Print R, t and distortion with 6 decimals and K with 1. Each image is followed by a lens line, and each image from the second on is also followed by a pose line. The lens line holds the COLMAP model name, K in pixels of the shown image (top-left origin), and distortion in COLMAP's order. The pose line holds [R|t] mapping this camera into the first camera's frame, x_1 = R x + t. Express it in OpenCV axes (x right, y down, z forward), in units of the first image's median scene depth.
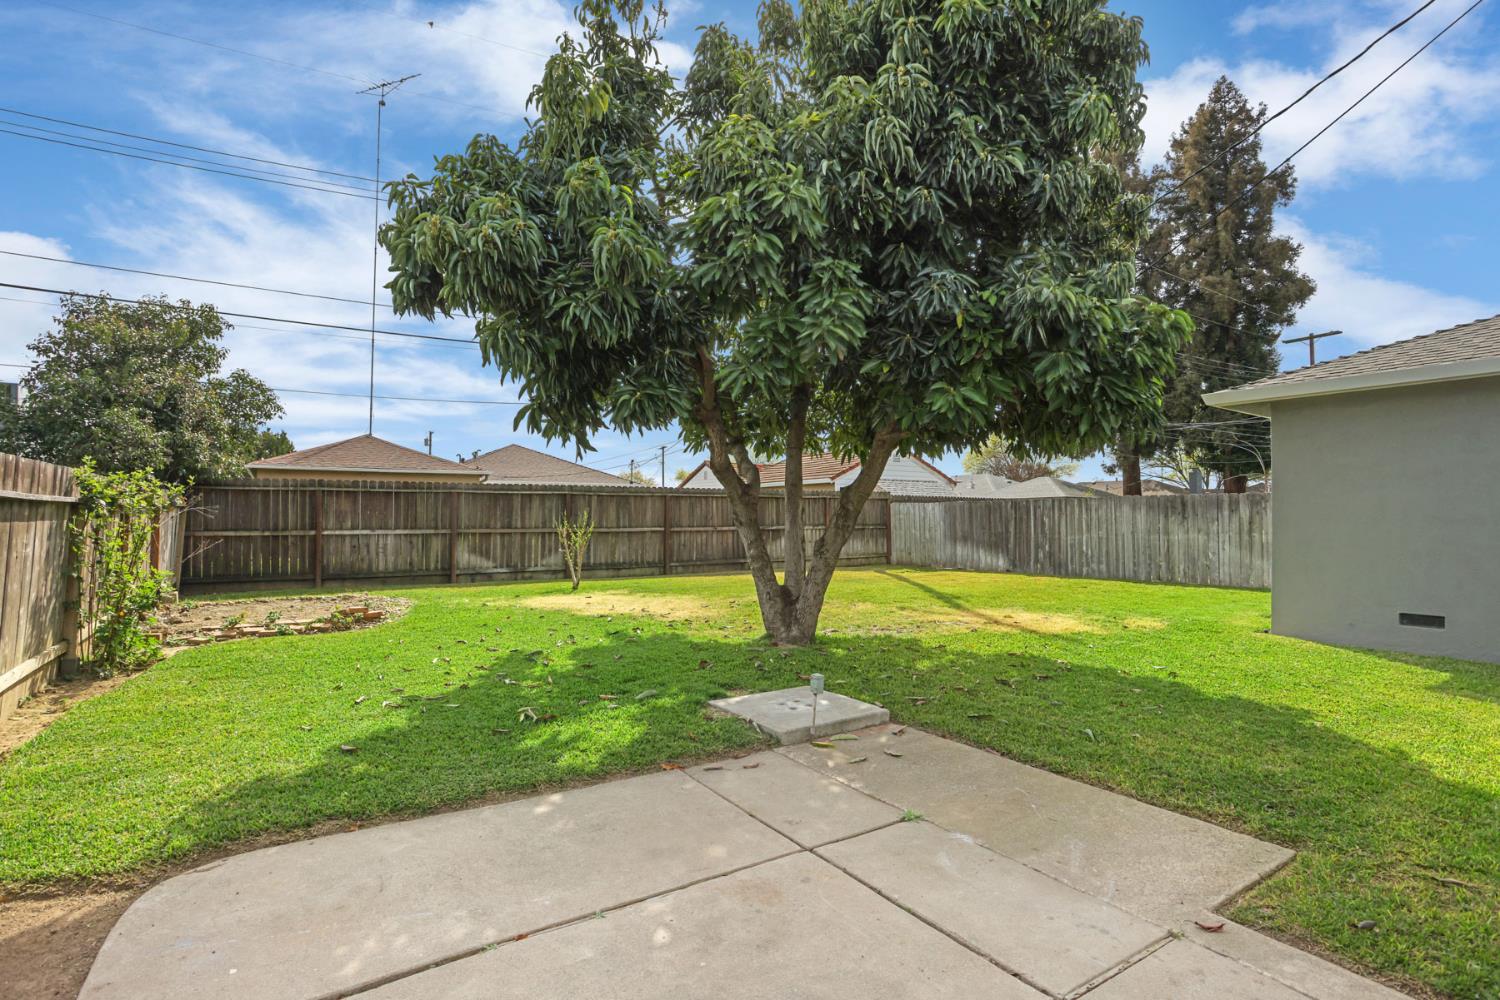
lens RADIAL K [[733.4, 0, 750.0], [0, 733.4, 500.0], [0, 0, 1]] dist [-0.058223, 0.031010]
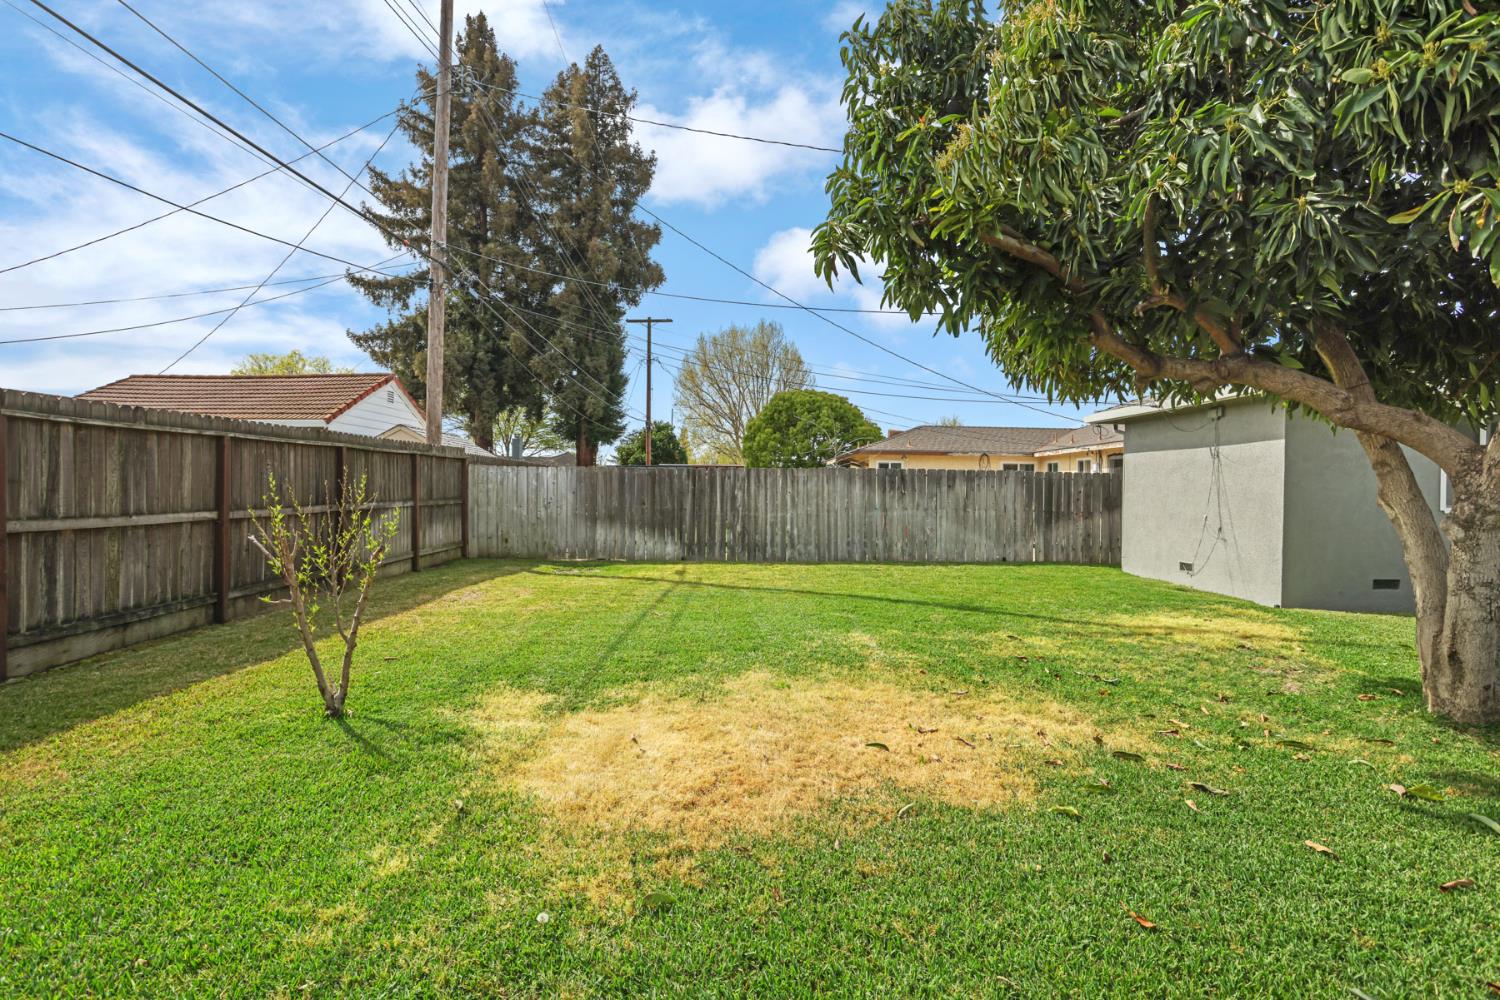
lens RADIAL K [[795.0, 0, 729.5], [0, 795.0, 481.2], [0, 0, 1]] dist [-0.040924, 0.000467]
pose [[0.549417, 0.011878, 0.835464, -0.346189], [-0.031833, 0.999471, 0.006724, 0.008076], [-0.834942, -0.030290, 0.549504, 0.531264]]
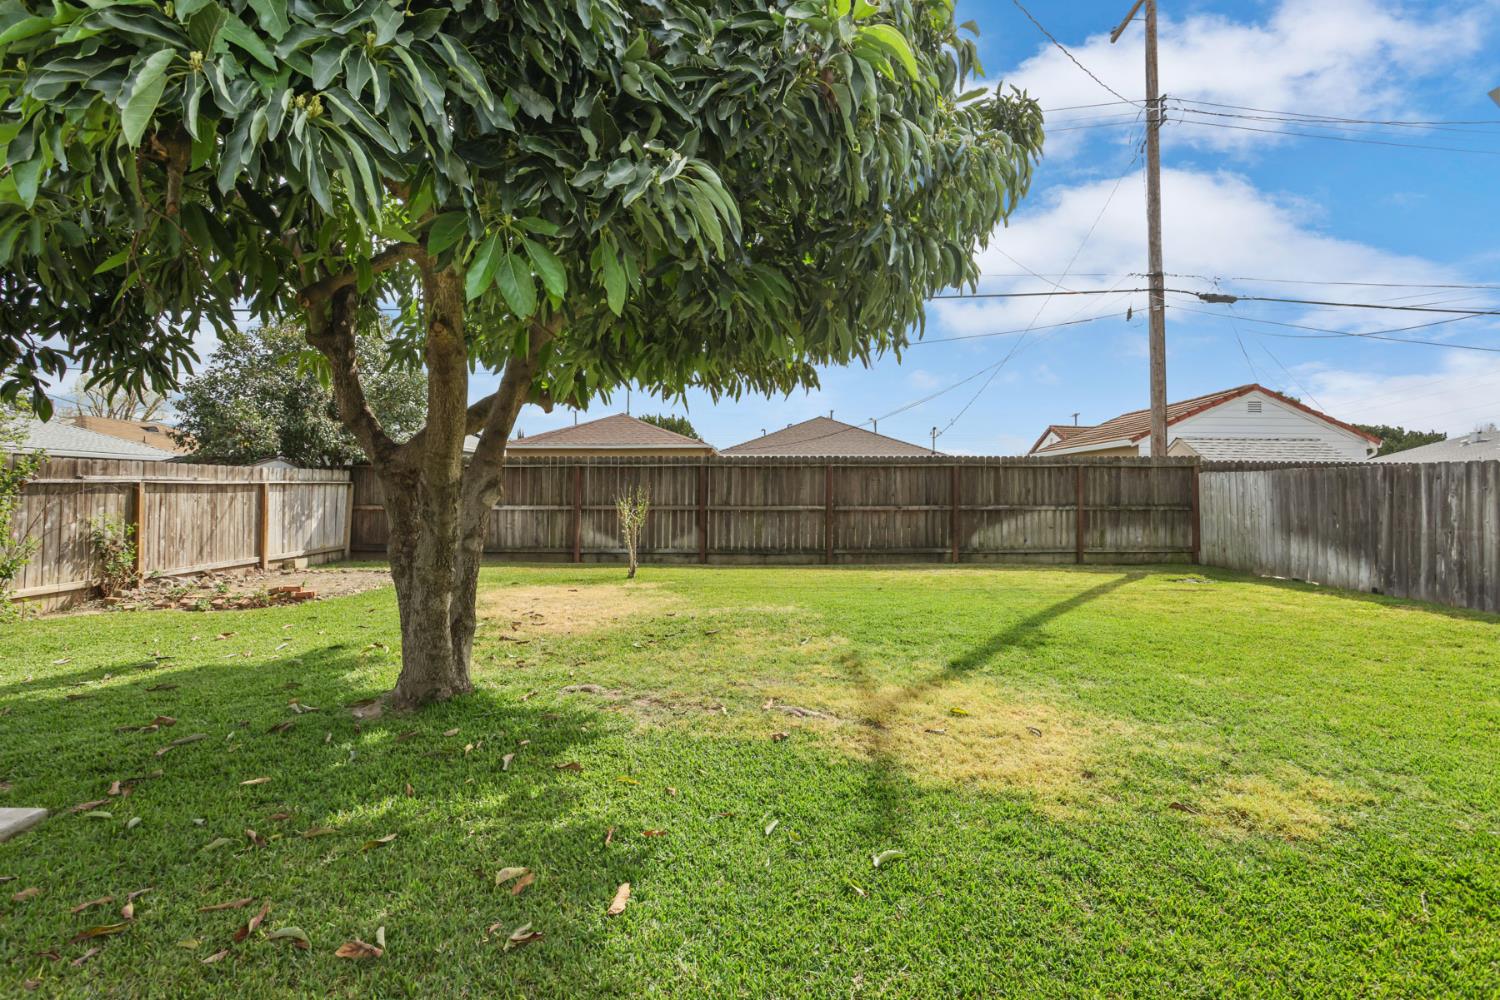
lens RADIAL K [[733.4, 0, 750.0], [0, 733.4, 500.0], [0, 0, 1]] dist [-0.058223, 0.031010]
pose [[0.831055, 0.008351, -0.556128, 0.277099], [0.010888, 0.999451, 0.031279, 0.004940], [0.556084, -0.032050, 0.830508, 0.294169]]
